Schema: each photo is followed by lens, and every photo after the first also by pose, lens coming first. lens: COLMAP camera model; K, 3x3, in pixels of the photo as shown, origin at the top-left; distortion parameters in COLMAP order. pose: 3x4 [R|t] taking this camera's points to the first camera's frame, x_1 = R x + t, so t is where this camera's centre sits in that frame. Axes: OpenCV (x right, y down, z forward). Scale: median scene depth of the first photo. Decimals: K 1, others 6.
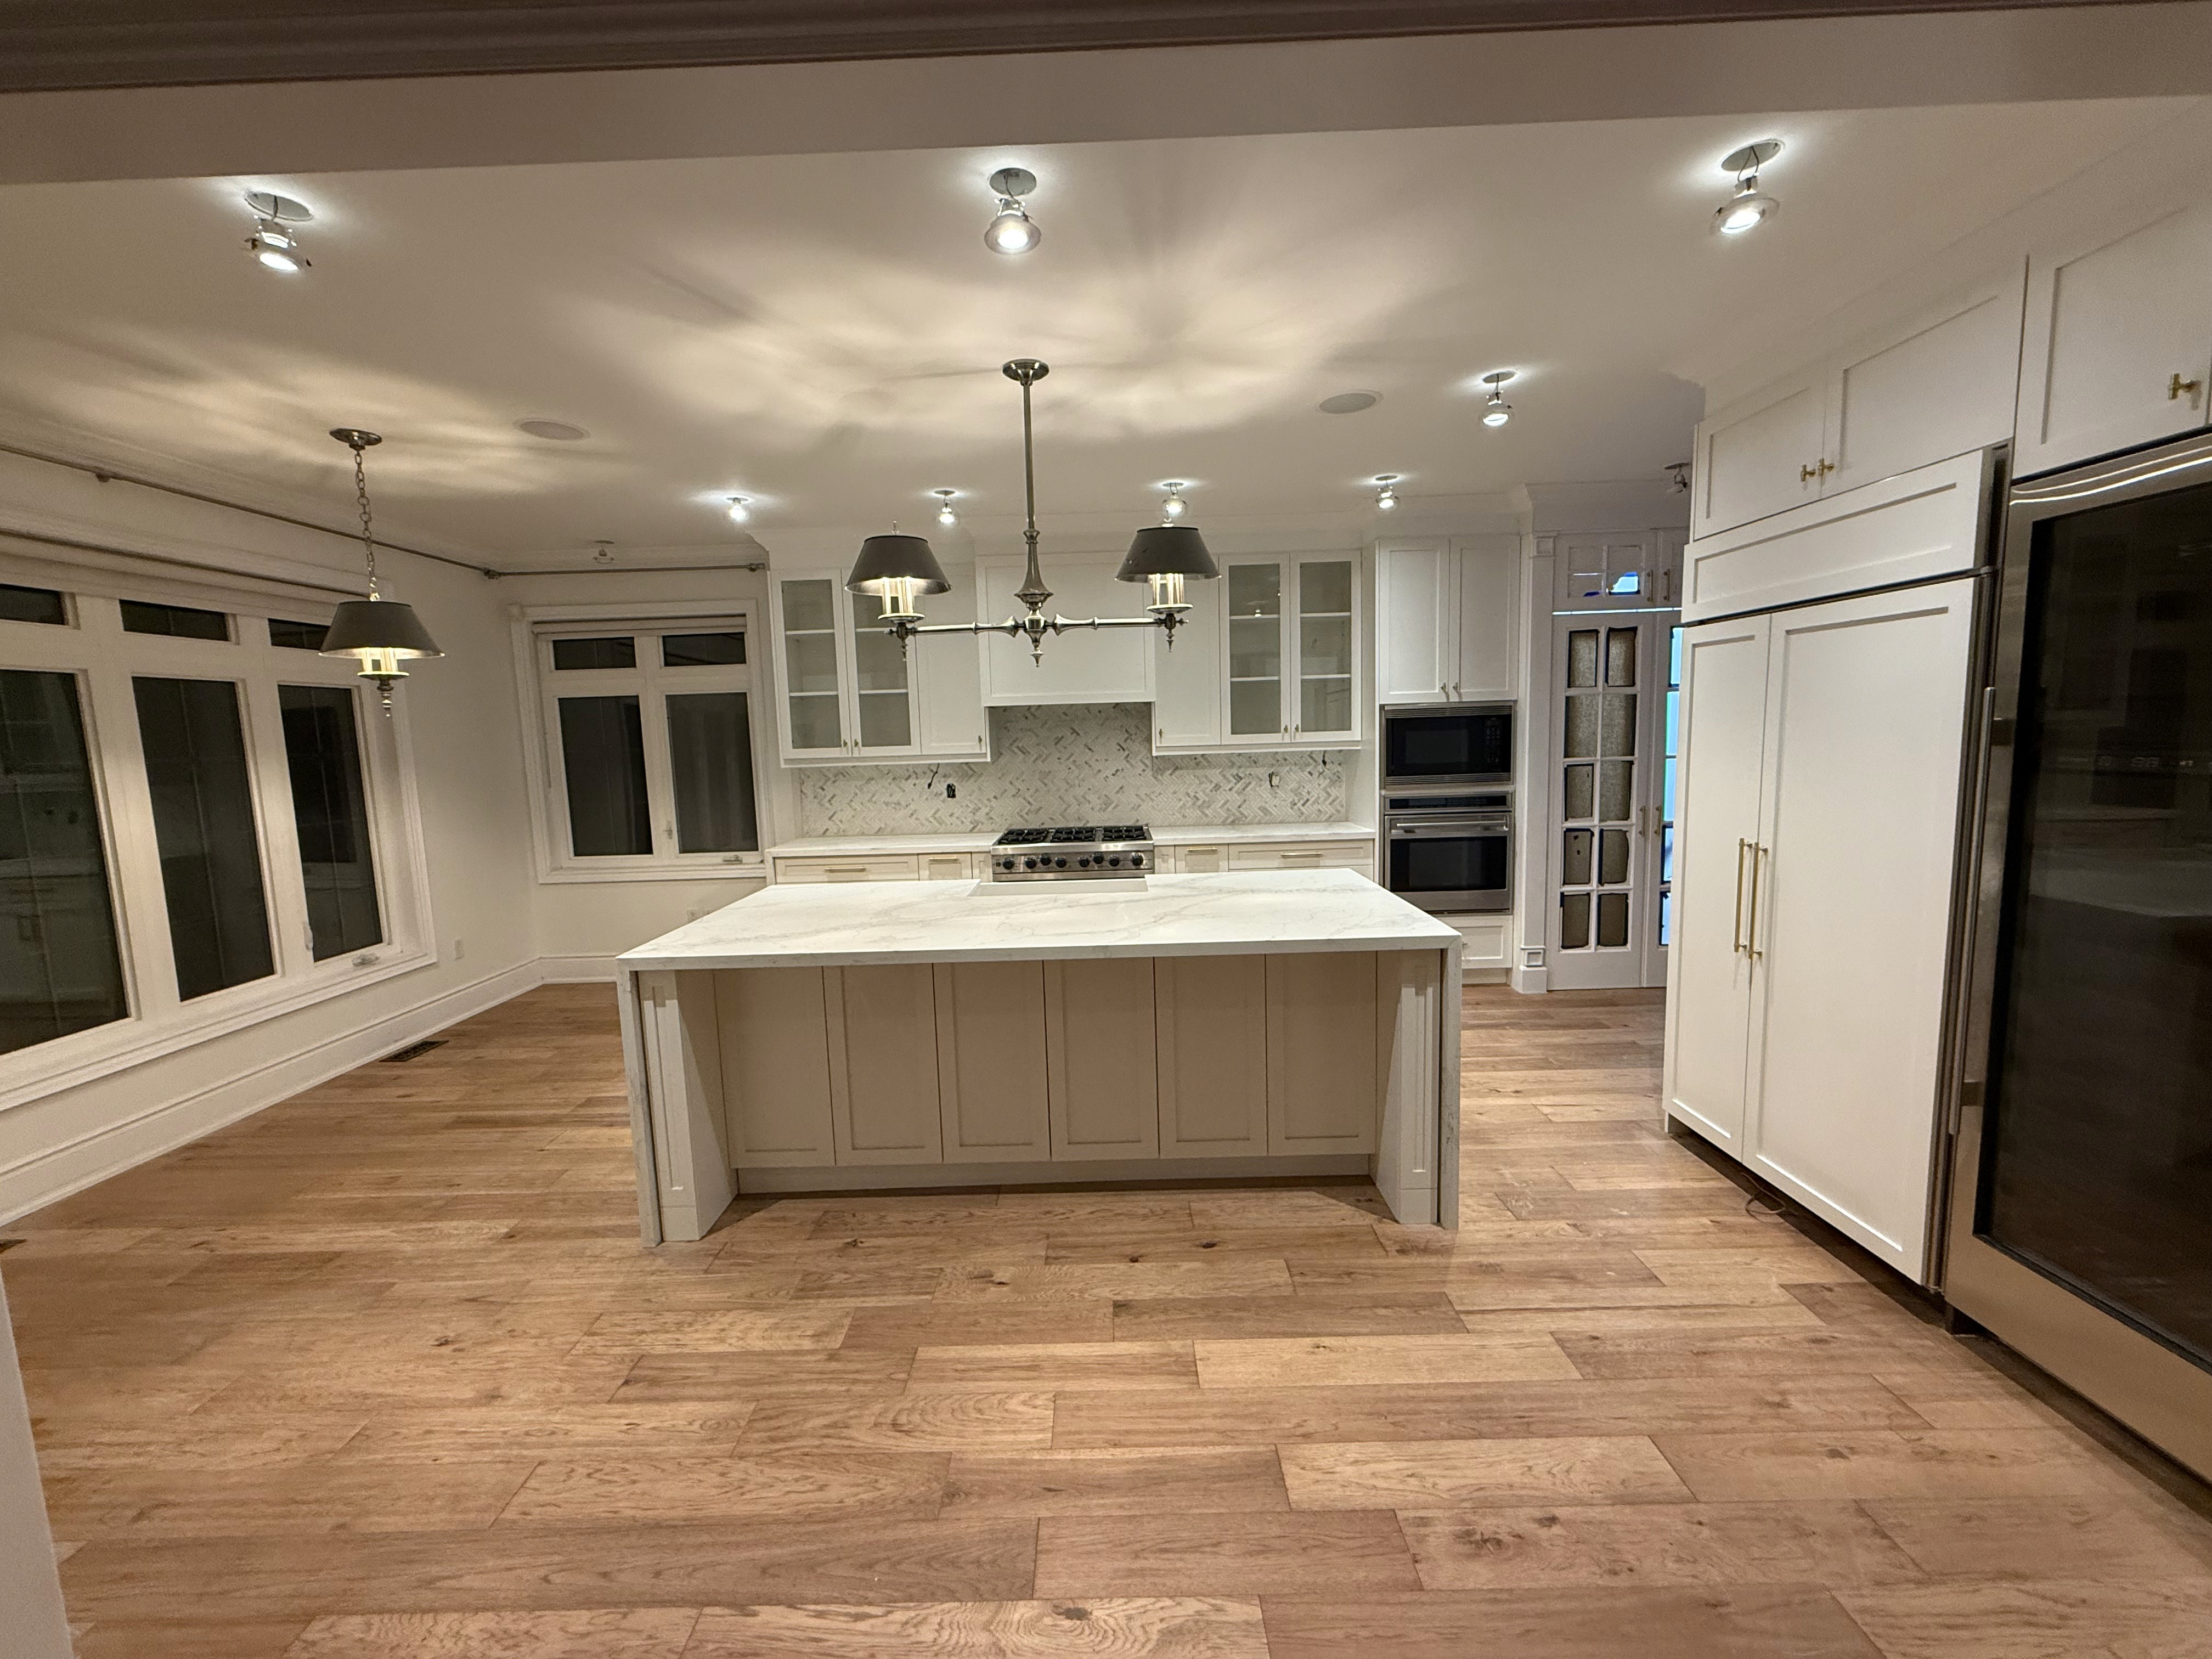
lens RADIAL K [[877.6, 0, 1102.0], [0, 877.6, 824.8], [0, 0, 1]] dist [-0.001153, -0.000035]
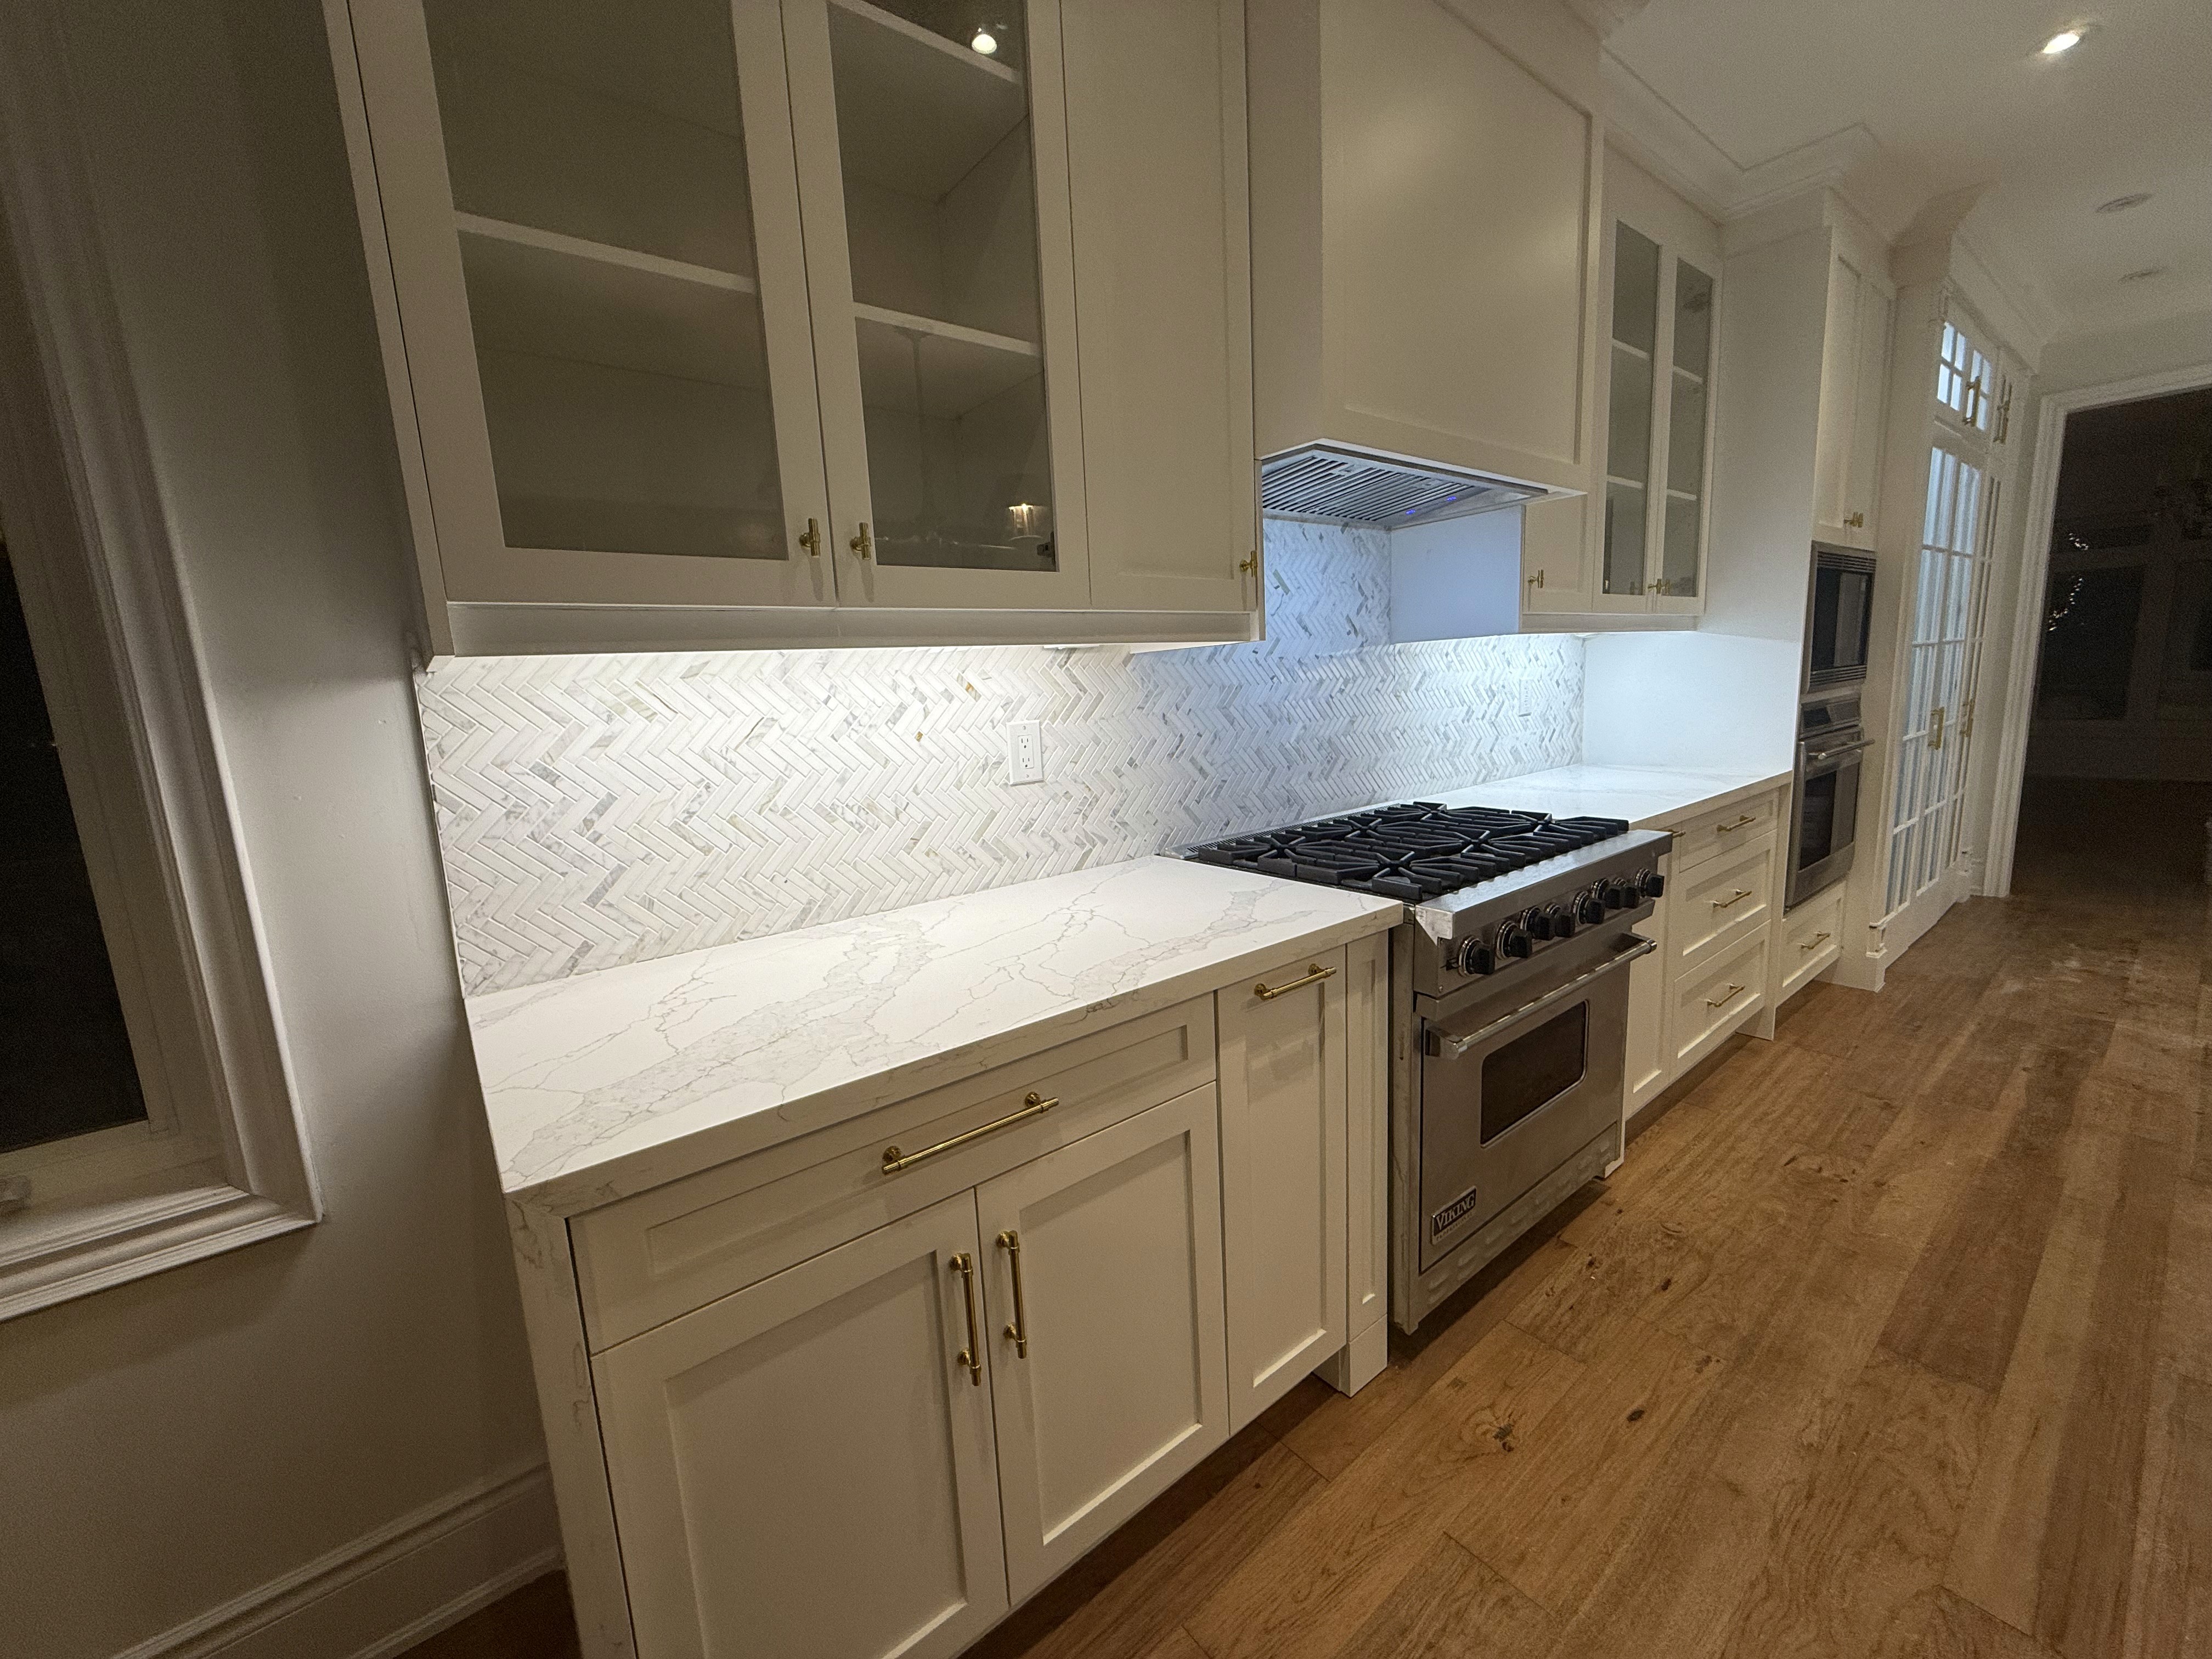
lens RADIAL K [[877.6, 0, 1103.4], [0, 877.6, 826.2], [0, 0, 1]] dist [-0.001153, -0.000035]
pose [[0.782164, -0.109621, 0.613354, -0.675765], [0.091380, 0.993939, 0.061111, -0.055692], [-0.616336, 0.008249, 0.787440, 1.426665]]
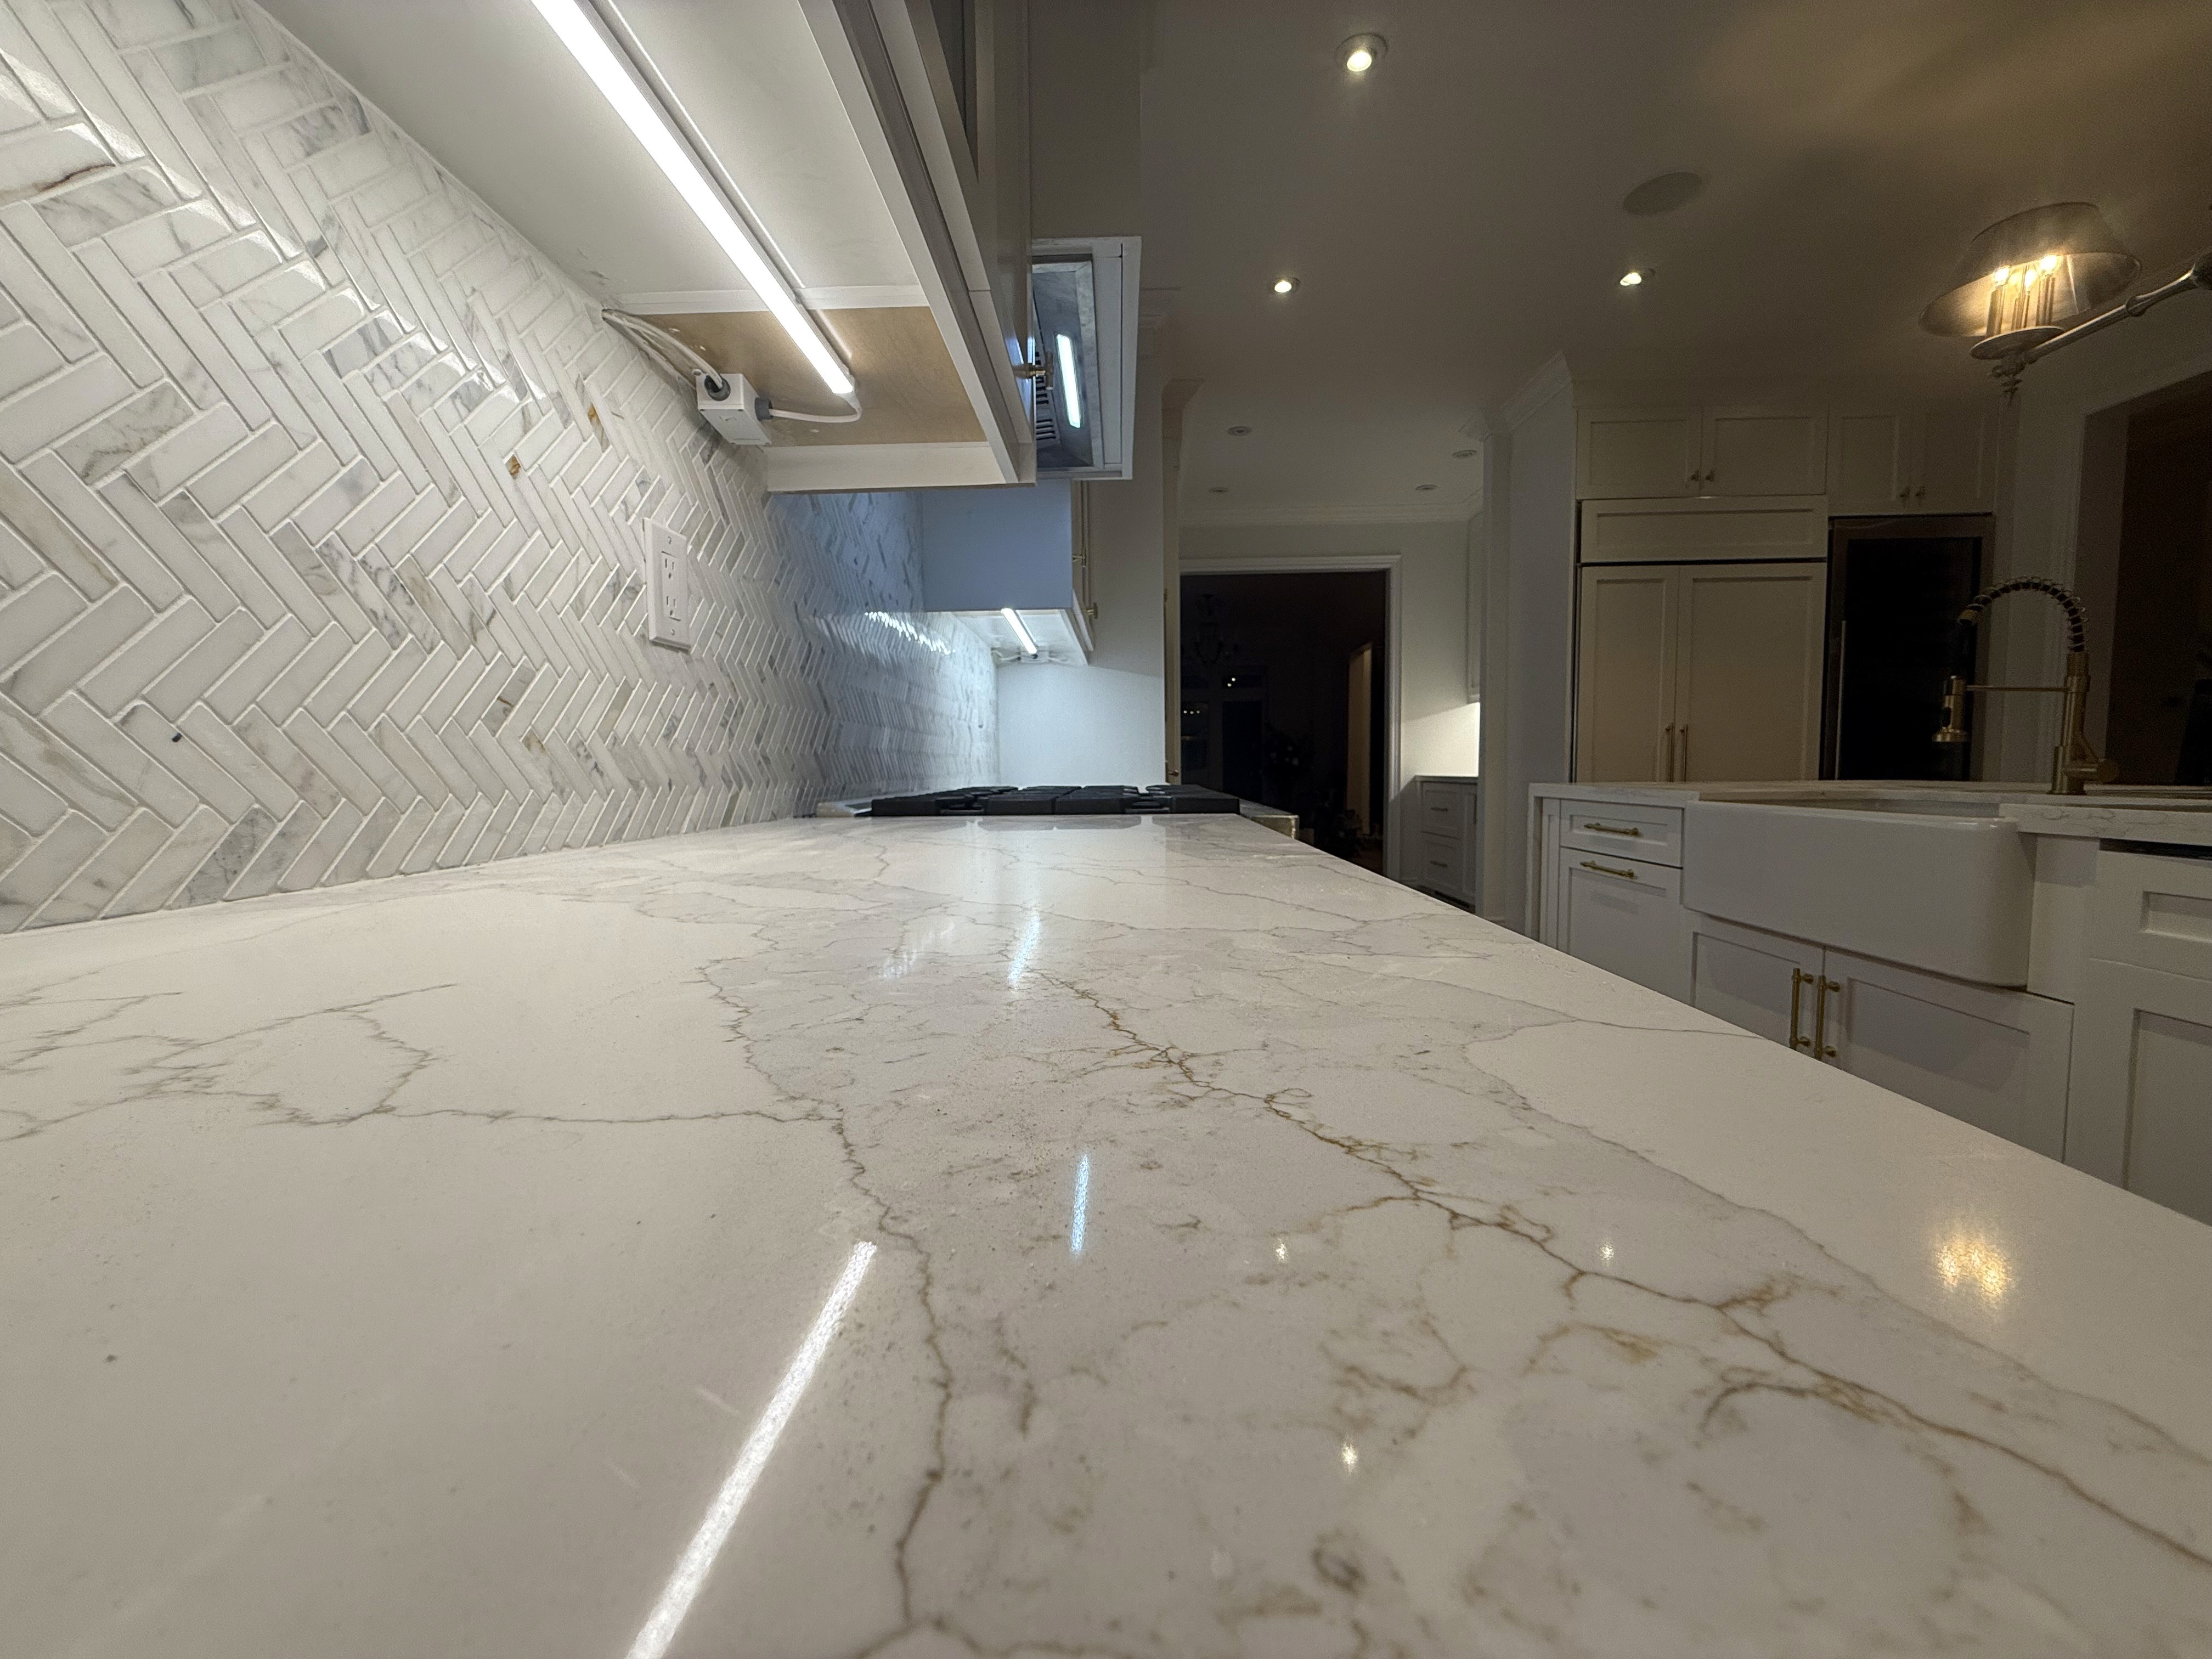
lens RADIAL K [[877.6, 0, 1097.0], [0, 877.6, 827.0], [0, 0, 1]] dist [-0.001153, -0.000035]
pose [[0.028184, -0.037324, 0.998906, -0.660404], [0.118599, 0.992369, 0.033733, 0.022184], [-0.992542, 0.117518, 0.032396, 1.787303]]
